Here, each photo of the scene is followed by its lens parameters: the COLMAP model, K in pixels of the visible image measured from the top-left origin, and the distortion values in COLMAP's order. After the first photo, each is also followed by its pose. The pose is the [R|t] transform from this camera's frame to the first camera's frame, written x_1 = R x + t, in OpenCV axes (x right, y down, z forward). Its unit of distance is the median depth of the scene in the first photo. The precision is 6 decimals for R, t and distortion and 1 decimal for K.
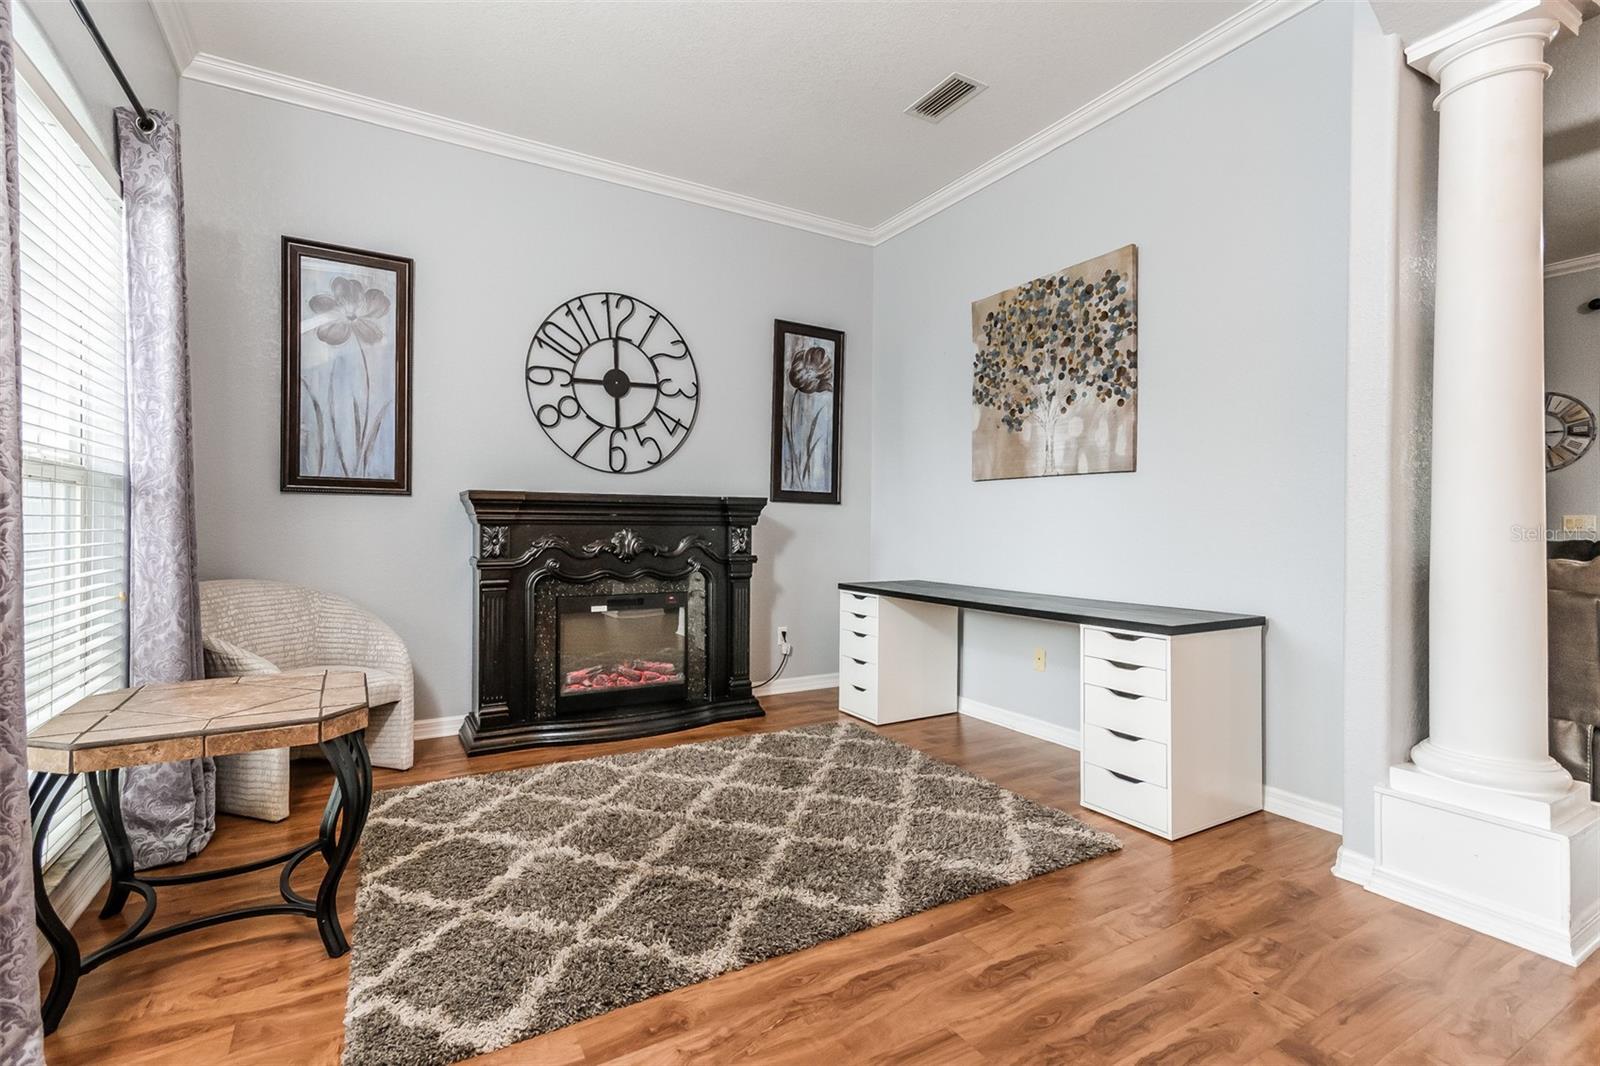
lens RADIAL K [[711.9, 0, 793.0], [0, 711.9, 528.4], [0, 0, 1]] dist [0.001075, 0.000698]
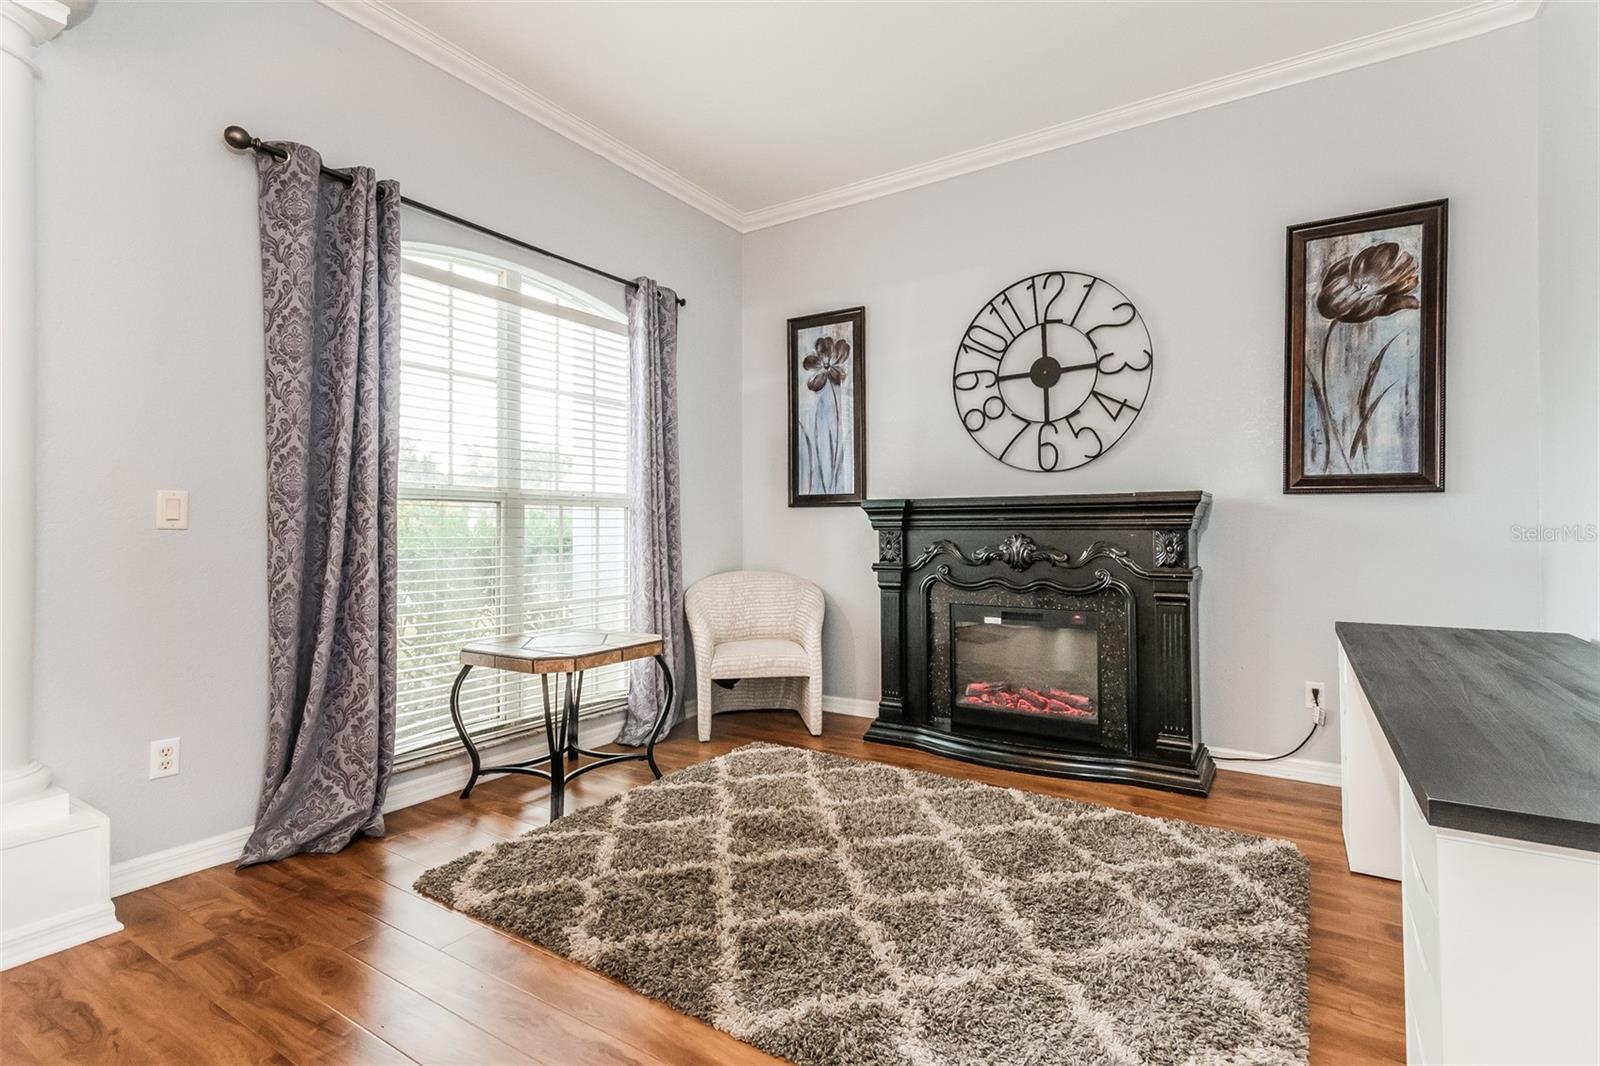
lens RADIAL K [[736.4, 0, 867.8], [0, 736.4, 514.6], [0, 0, 1]] dist [-0.003388, 0.000260]
pose [[0.491209, -0.026026, -0.870653, 0.465298], [0.001222, 0.999573, -0.029190, 0.002887], [0.871041, 0.013274, 0.491031, 0.365557]]
